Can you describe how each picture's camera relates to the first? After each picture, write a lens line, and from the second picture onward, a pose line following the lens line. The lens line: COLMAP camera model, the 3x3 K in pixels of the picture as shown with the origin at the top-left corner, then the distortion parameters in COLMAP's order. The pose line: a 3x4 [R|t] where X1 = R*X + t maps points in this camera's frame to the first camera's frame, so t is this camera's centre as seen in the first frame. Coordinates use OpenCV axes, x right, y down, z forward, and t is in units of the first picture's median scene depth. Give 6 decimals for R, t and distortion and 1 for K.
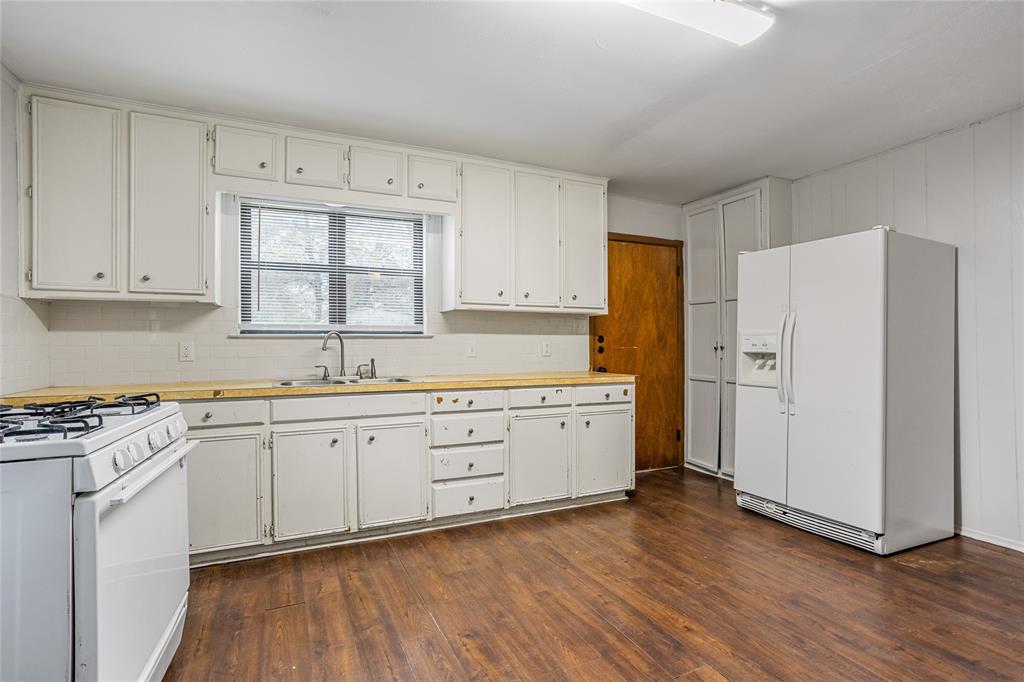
lens RADIAL K [[503.4, 0, 503.7], [0, 503.4, 341.6], [0, 0, 1]] dist [-0.049632, 0.028487]
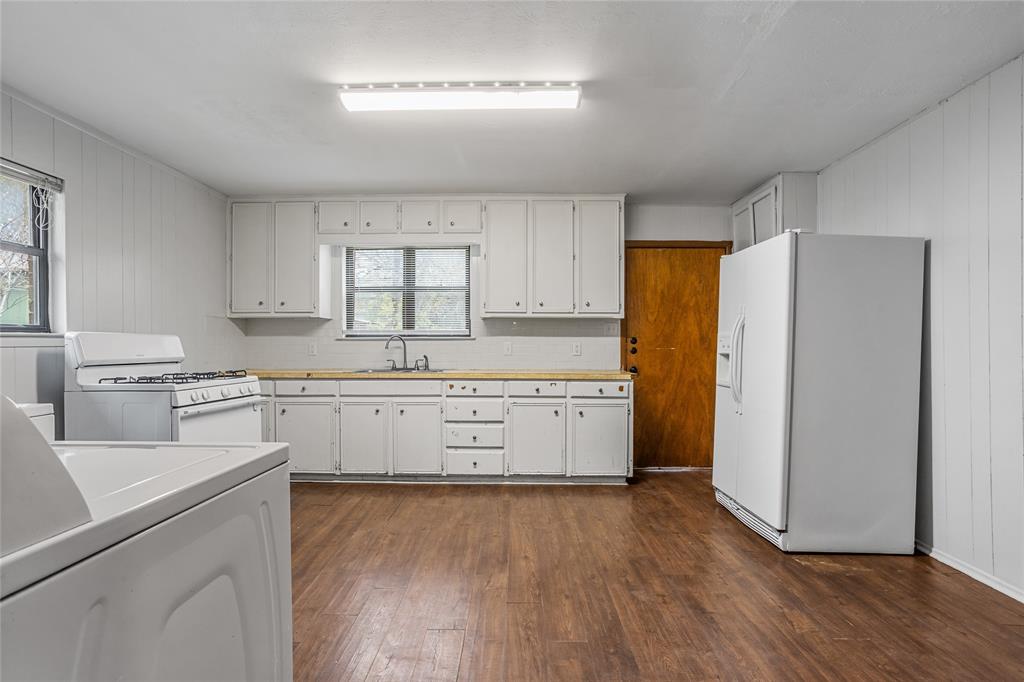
lens RADIAL K [[527.1, 0, 498.1], [0, 527.1, 345.9], [0, 0, 1]] dist [-0.072621, 0.046176]
pose [[0.893045, 0.004065, -0.449949, 0.576040], [-0.000963, 0.999974, 0.007122, -0.001289], [0.449967, -0.005927, 0.893026, -0.179799]]
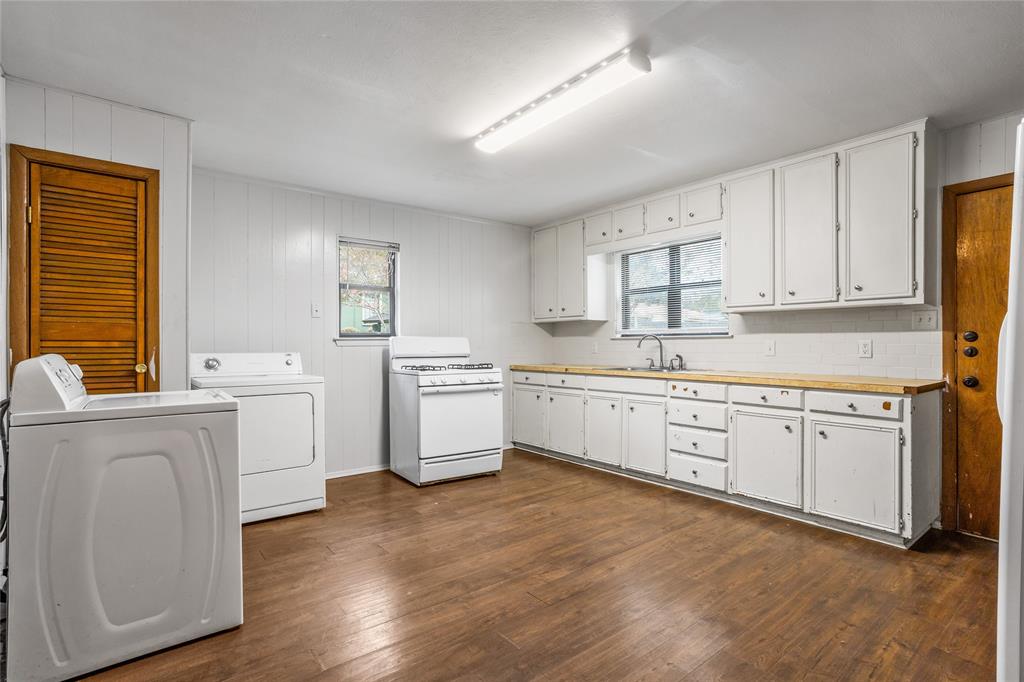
lens RADIAL K [[492.4, 0, 485.6], [0, 492.4, 346.3], [0, 0, 1]] dist [-0.048036, 0.026341]
pose [[0.197268, 0.005975, -0.980331, 0.937534], [0.006222, 0.999954, 0.007346, 0.000123], [0.980330, -0.007549, 0.197222, 0.269893]]
